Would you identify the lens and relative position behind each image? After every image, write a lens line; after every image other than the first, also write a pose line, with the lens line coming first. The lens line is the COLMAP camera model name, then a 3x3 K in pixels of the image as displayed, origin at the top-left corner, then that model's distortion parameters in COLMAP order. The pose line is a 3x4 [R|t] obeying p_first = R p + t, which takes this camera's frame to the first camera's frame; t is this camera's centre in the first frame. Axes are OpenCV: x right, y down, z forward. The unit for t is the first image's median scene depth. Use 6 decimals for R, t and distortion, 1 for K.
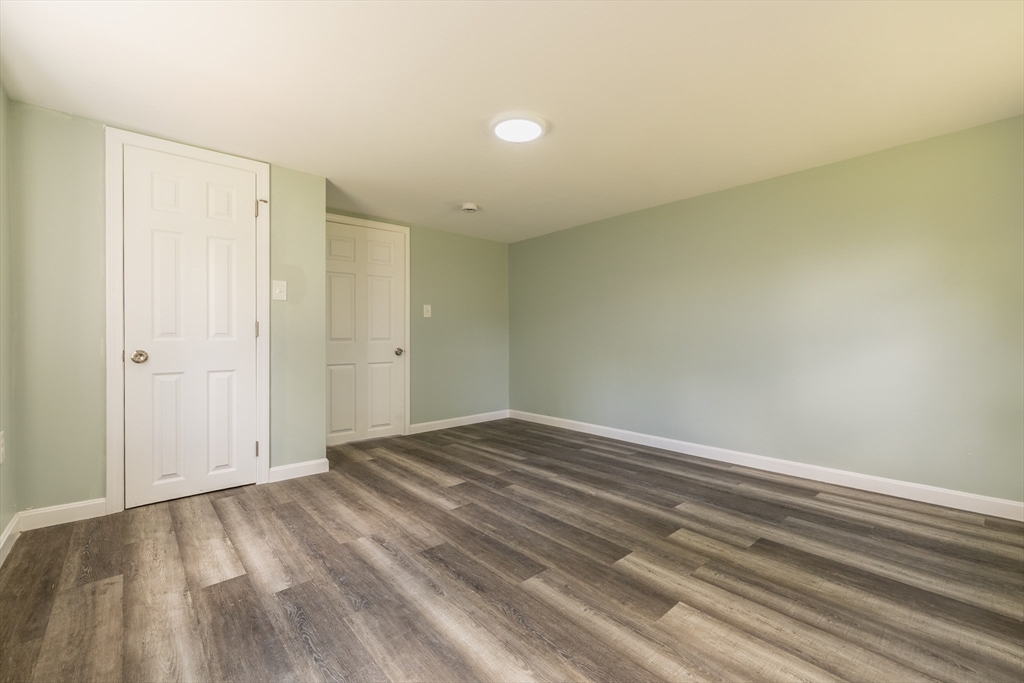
lens RADIAL K [[439.8, 0, 516.3], [0, 439.8, 338.1], [0, 0, 1]] dist [-0.001829, 0.000083]
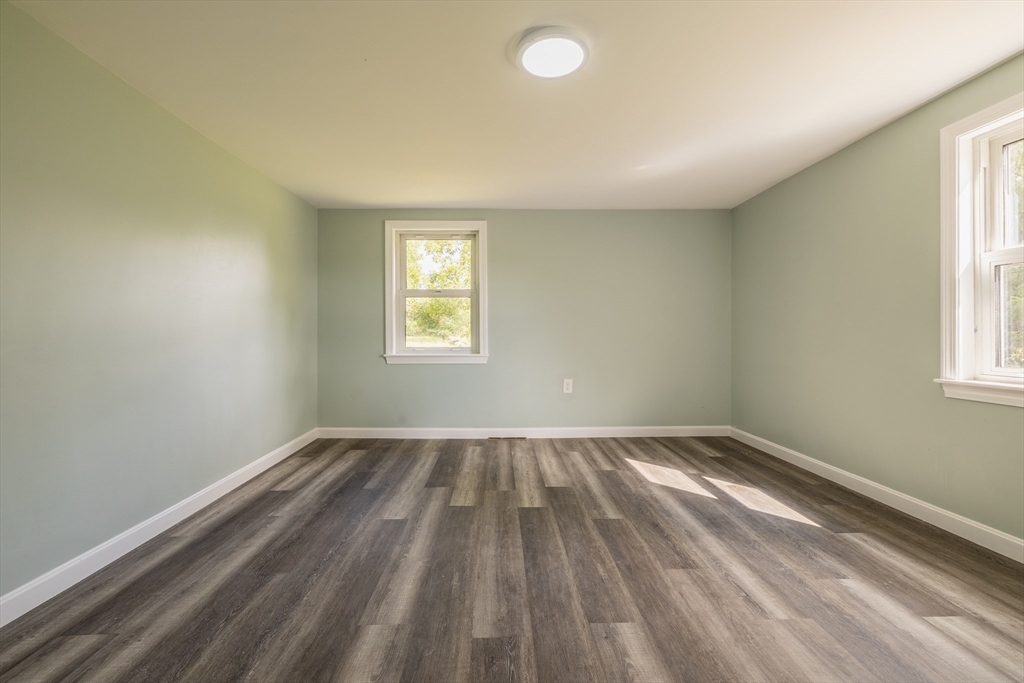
lens RADIAL K [[439.8, 0, 508.5], [0, 439.8, 337.7], [0, 0, 1]] dist [-0.001829, 0.000083]
pose [[-0.767933, -0.001203, 0.640529, -0.445908], [0.008986, 0.999880, 0.012650, -0.005872], [-0.640467, 0.015470, -0.767830, 1.733340]]
